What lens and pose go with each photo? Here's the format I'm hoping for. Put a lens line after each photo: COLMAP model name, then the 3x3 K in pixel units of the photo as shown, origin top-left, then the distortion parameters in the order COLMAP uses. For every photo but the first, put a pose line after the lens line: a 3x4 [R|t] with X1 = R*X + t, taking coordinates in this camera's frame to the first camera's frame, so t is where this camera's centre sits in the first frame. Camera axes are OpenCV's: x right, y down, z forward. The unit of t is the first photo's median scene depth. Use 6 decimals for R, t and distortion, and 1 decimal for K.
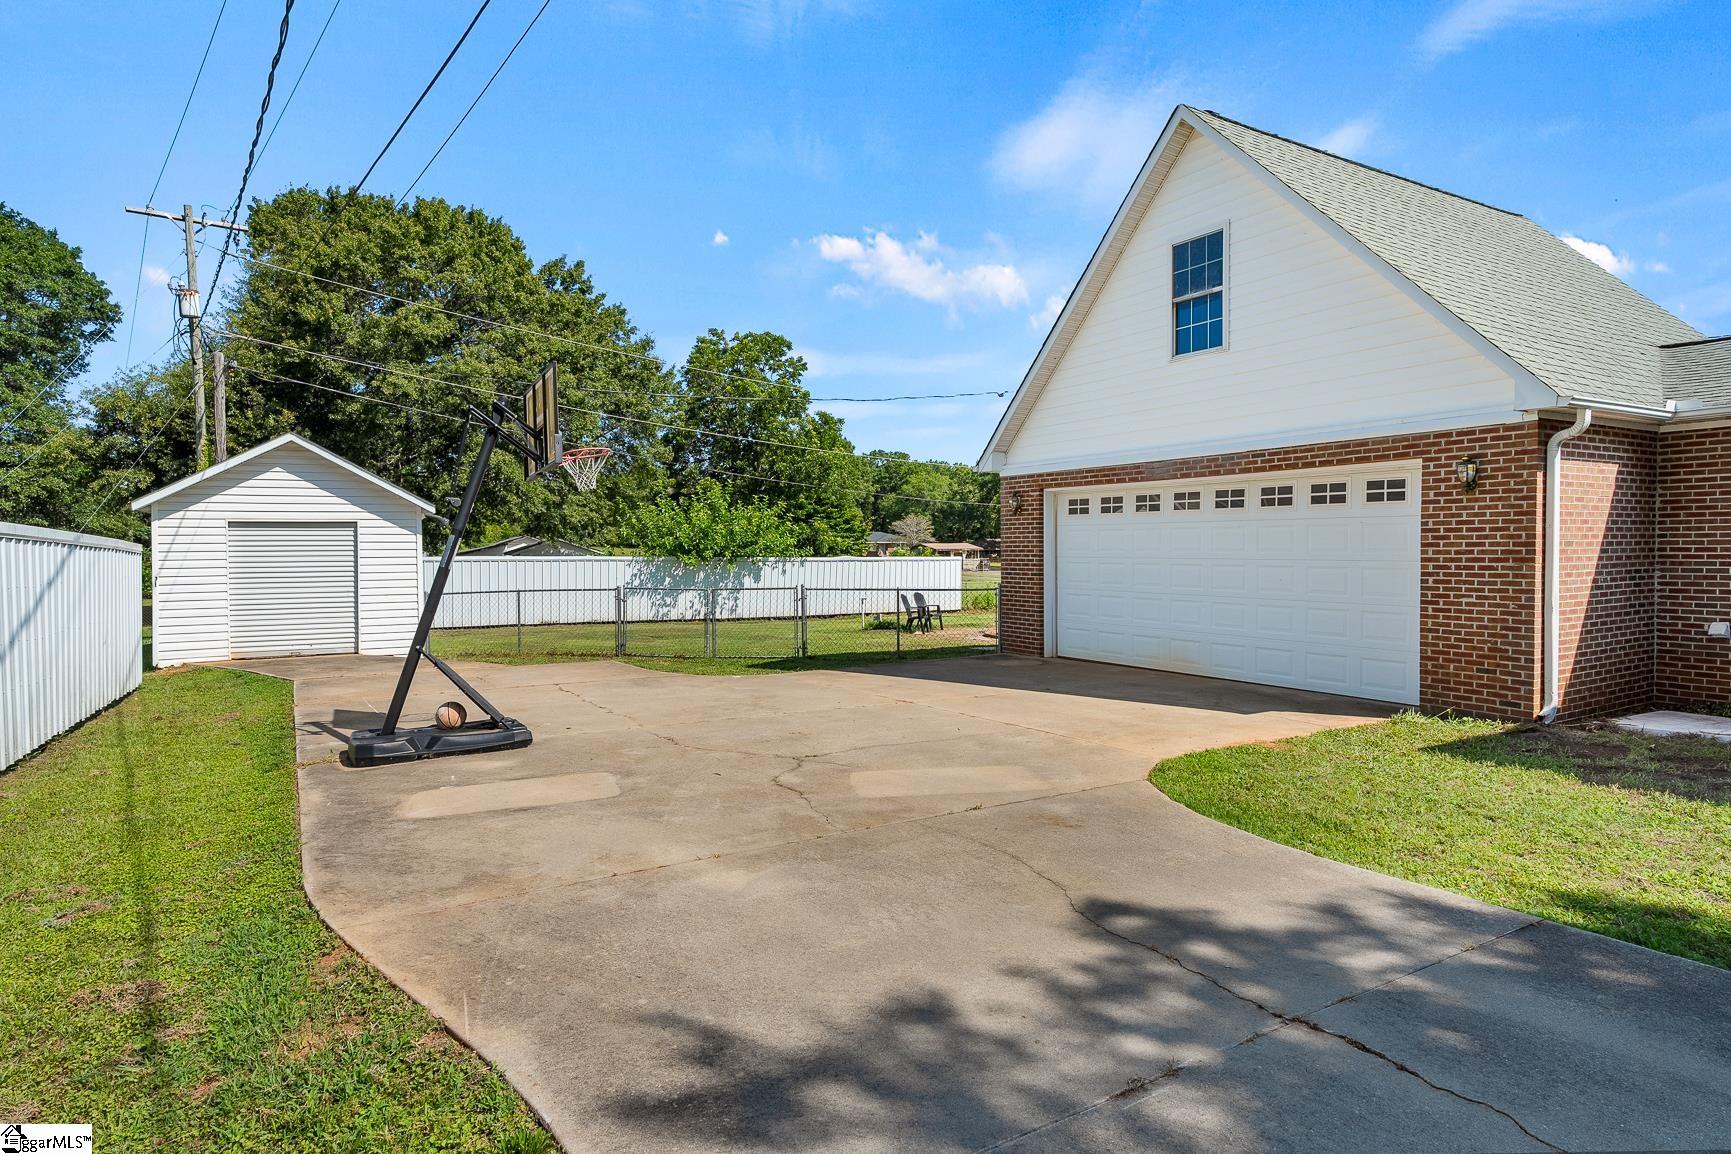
lens RADIAL K [[936.9, 0, 865.5], [0, 936.9, 577.0], [0, 0, 1]] dist [-0.001163, 0.000332]
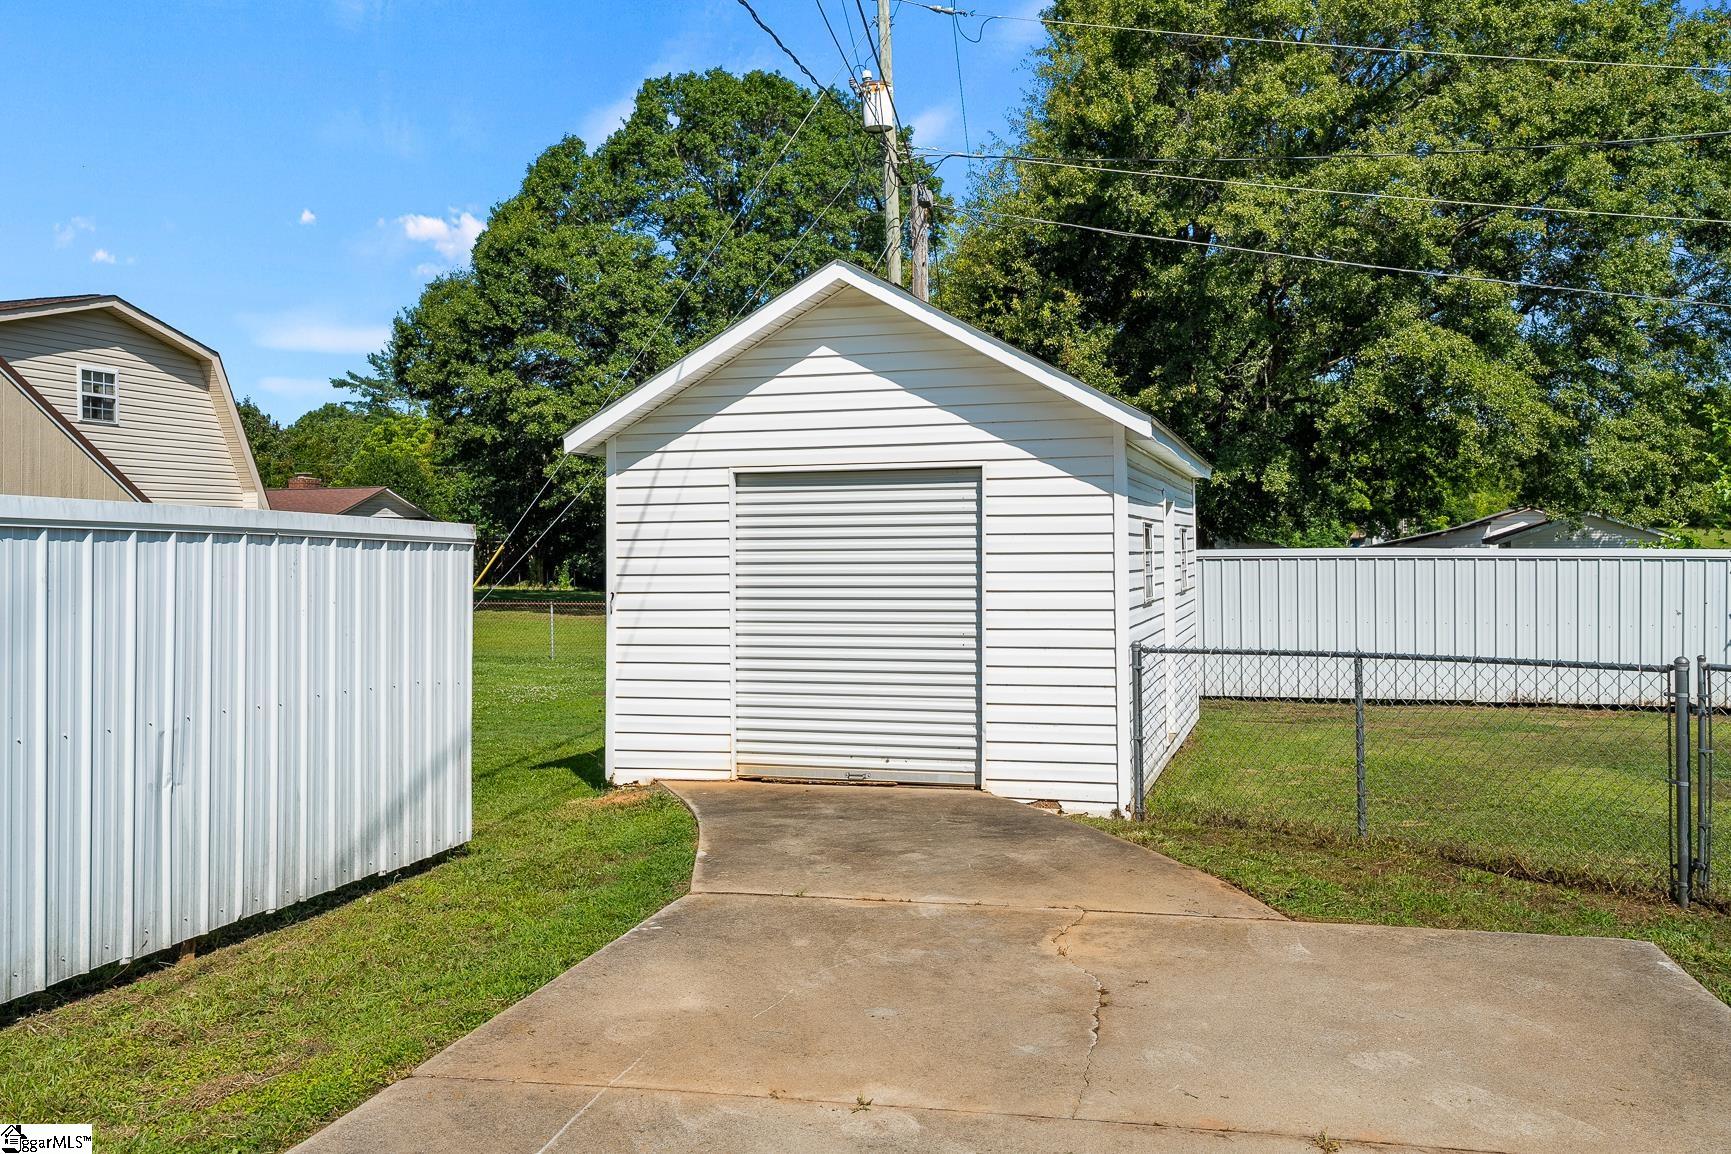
lens RADIAL K [[1502.5, 0, 866.0], [0, 1502.5, 511.3], [0, 0, 1]] dist [0.002917, -0.002727]
pose [[0.710809, -0.014109, -0.703244, -0.061718], [-0.016774, 0.999174, -0.037002, -0.007419], [0.703185, 0.038098, 0.709985, 0.263872]]
